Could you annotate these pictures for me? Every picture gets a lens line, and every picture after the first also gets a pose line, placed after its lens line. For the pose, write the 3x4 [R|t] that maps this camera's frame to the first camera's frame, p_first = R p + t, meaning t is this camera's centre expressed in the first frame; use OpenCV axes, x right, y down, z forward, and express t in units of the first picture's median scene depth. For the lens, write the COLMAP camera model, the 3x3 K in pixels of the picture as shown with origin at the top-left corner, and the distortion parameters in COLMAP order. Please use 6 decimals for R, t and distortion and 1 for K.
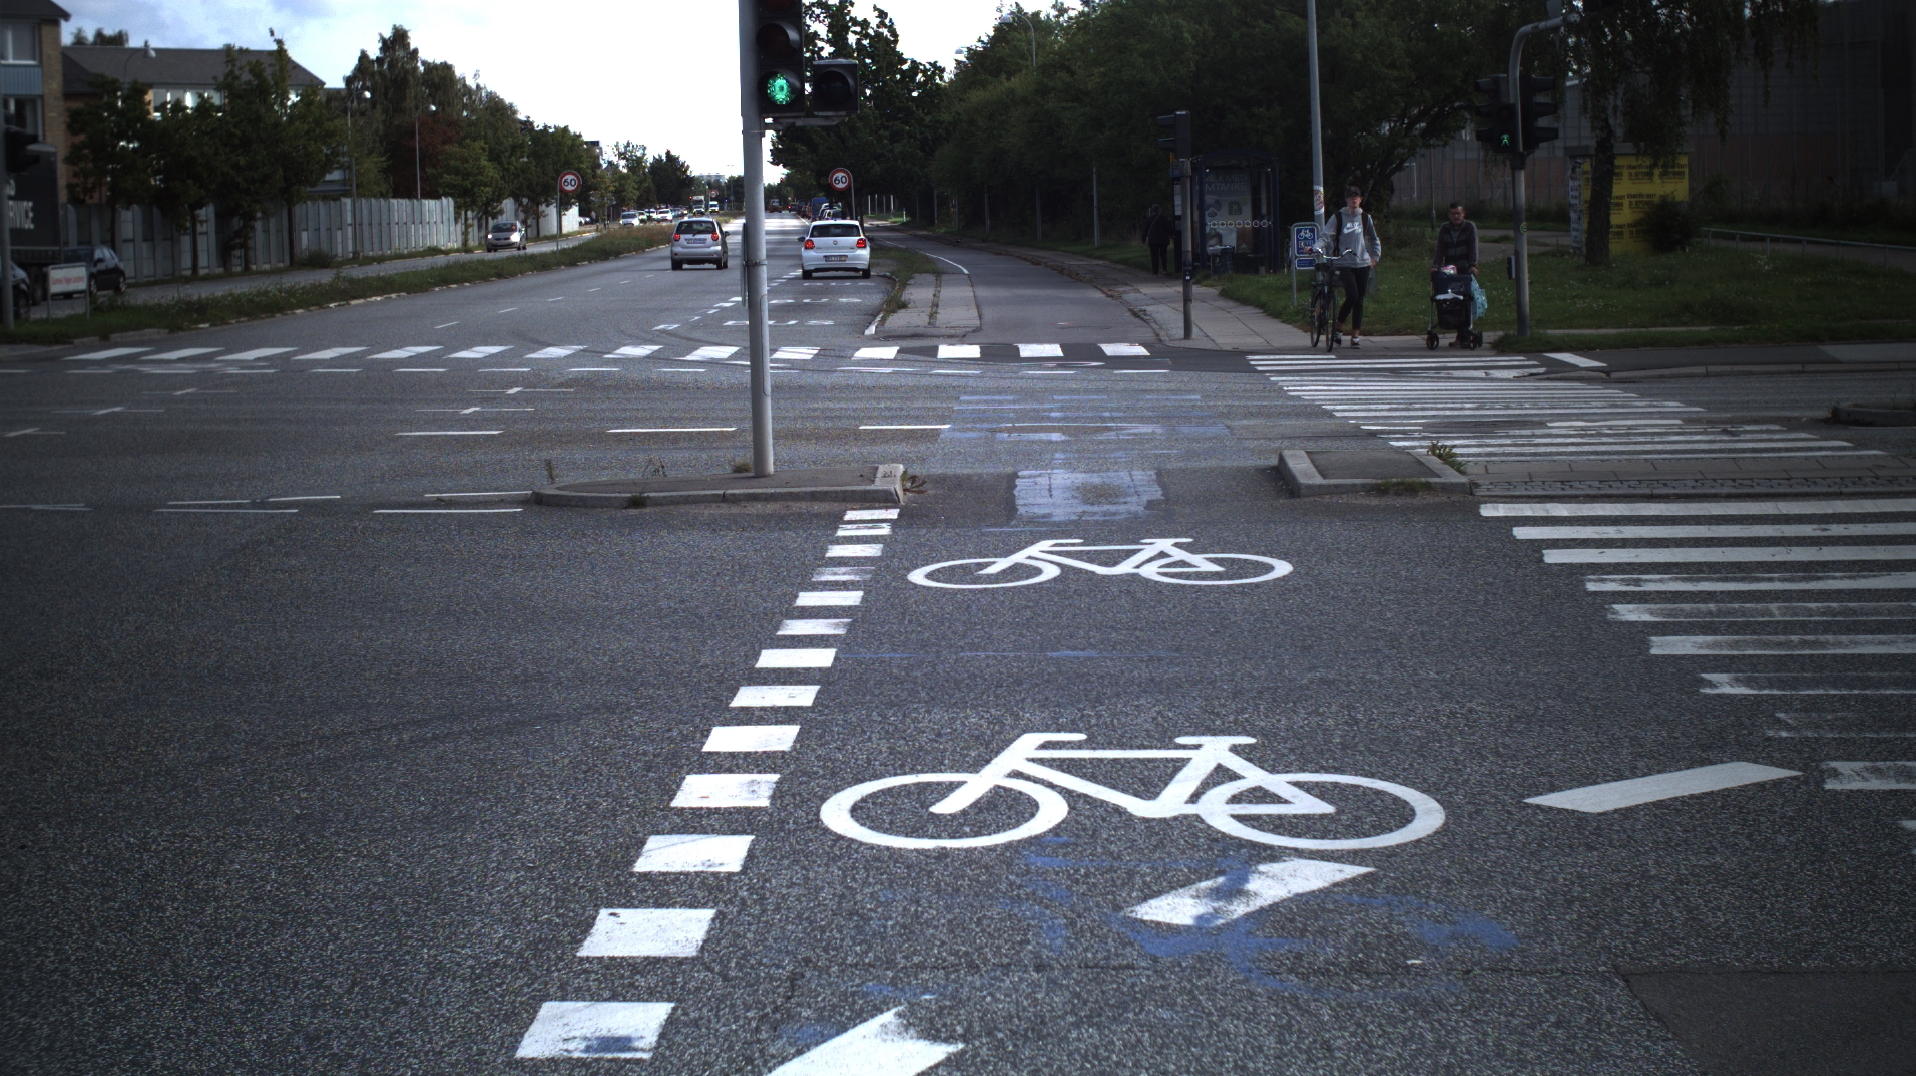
lens RADIAL K [[3367.5, 0, 958.0], [0, 3367.5, 538.0], [0, 0, 1]] dist [-0.224467, -0.021065]
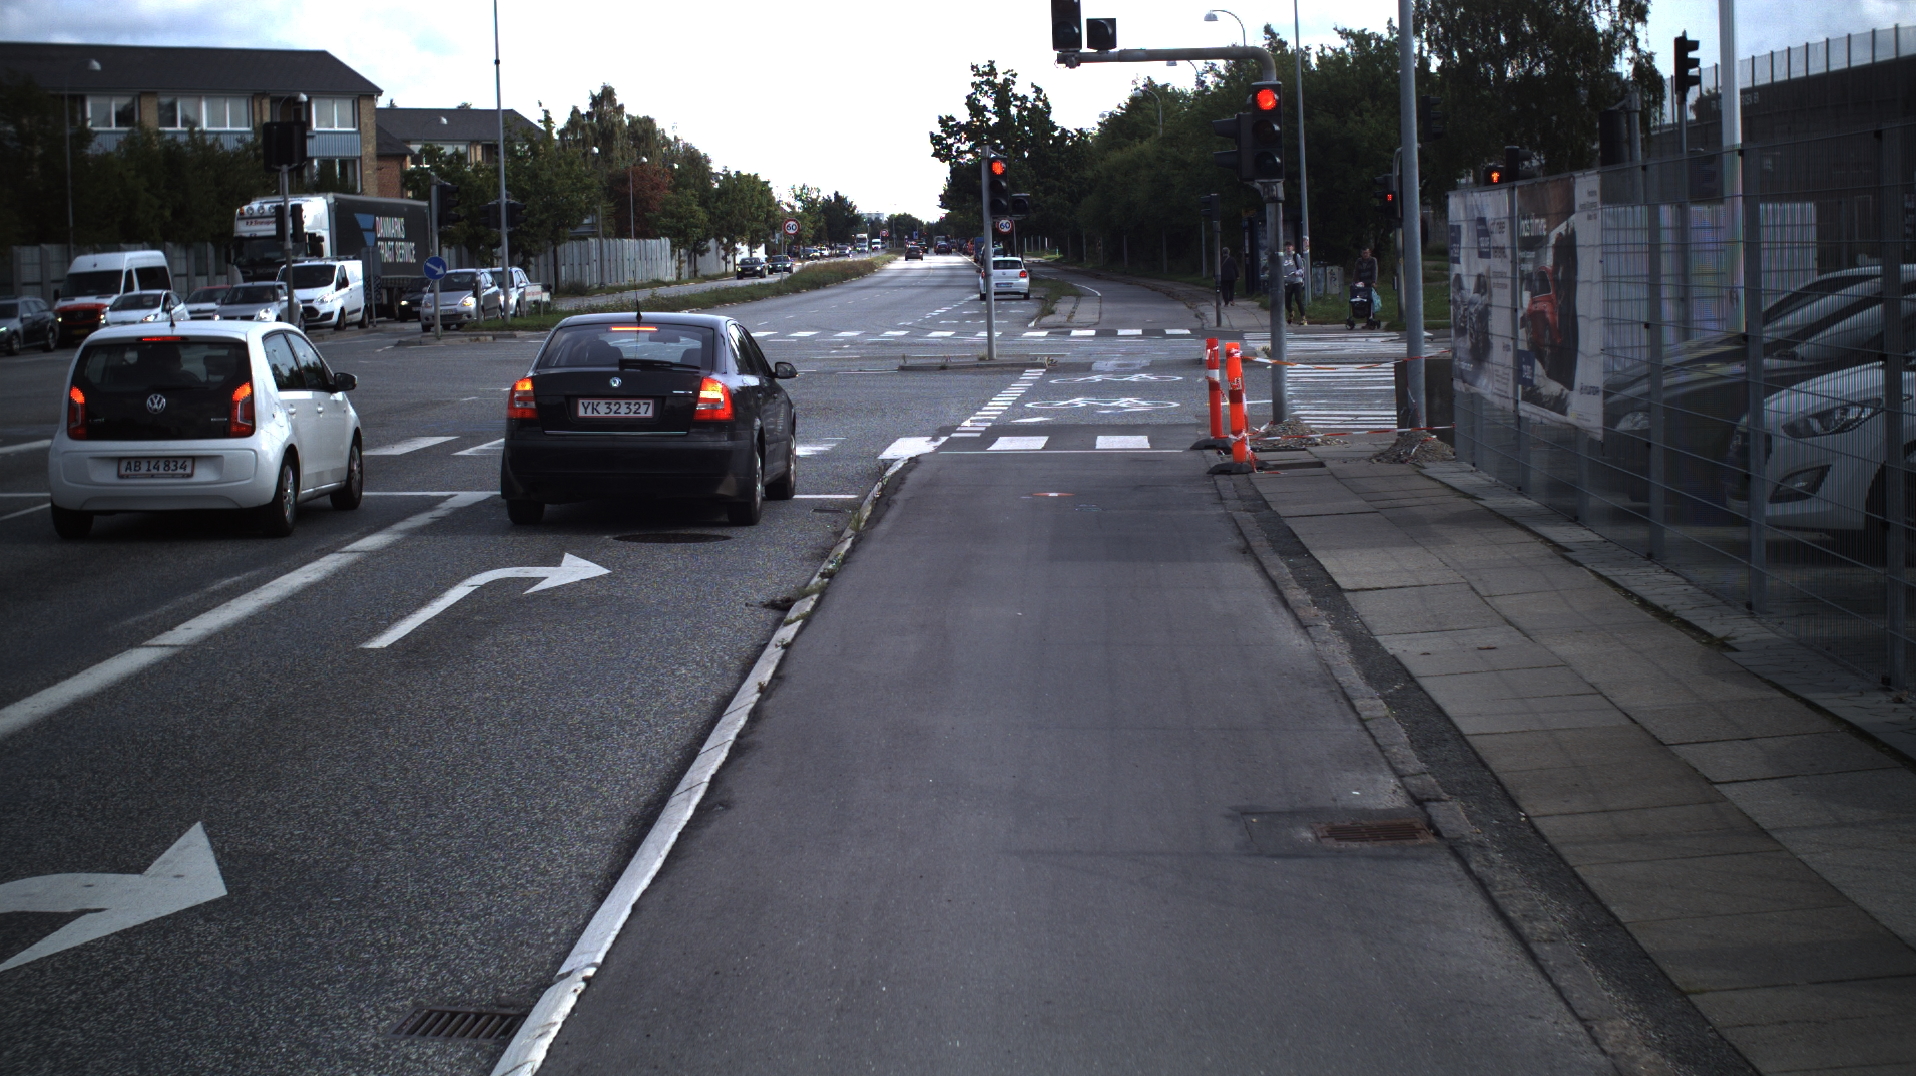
lens RADIAL K [[3367.5, 0, 958.0], [0, 3367.5, 538.0], [0, 0, 1]] dist [-0.224467, -0.021065]
pose [[0.998943, 0.001367, -0.045951, 0.008017], [-0.001865, 0.999940, -0.010799, 0.035329], [0.045934, 0.010873, 0.998885, -0.375277]]
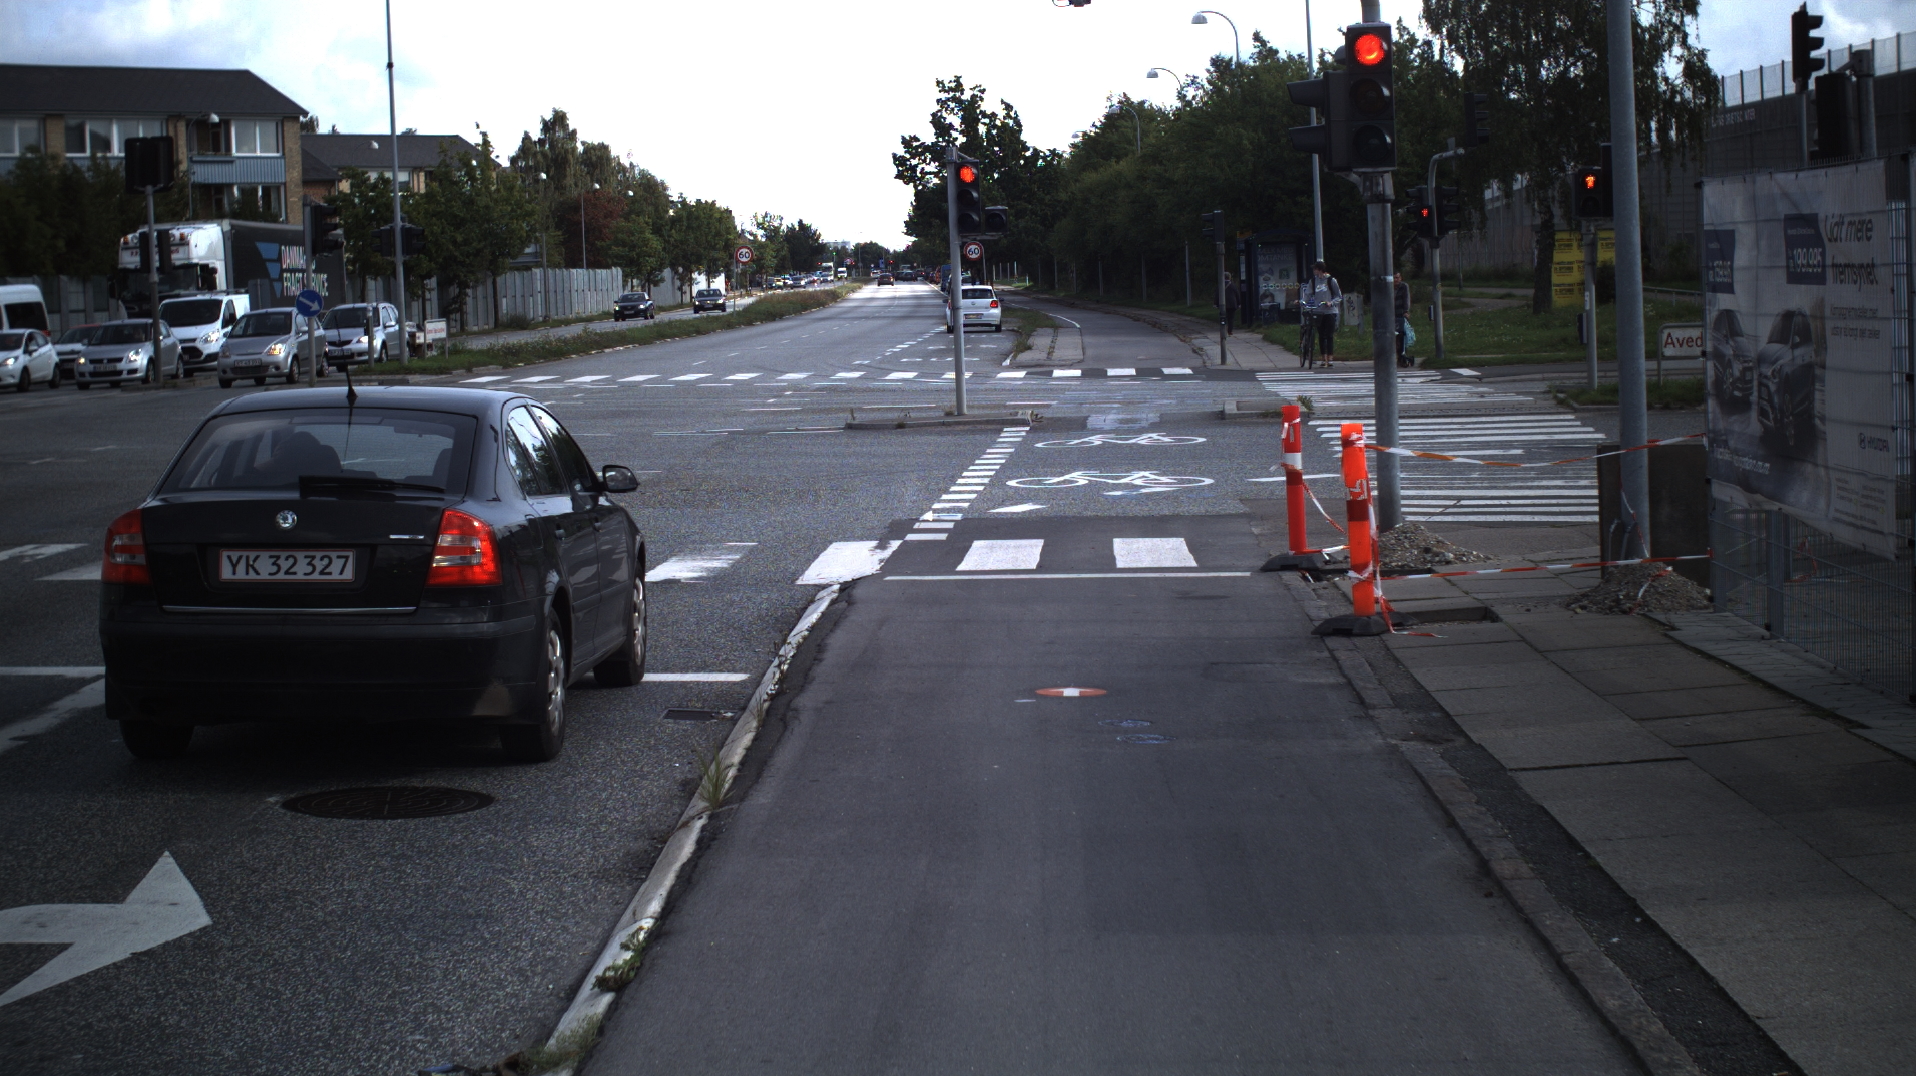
lens RADIAL K [[3367.5, 0, 958.0], [0, 3367.5, 538.0], [0, 0, 1]] dist [-0.224467, -0.021065]
pose [[0.999302, -0.006214, -0.036838, 0.003330], [0.005510, 0.999801, -0.019177, 0.023445], [0.036950, 0.018961, 0.999137, -0.250419]]
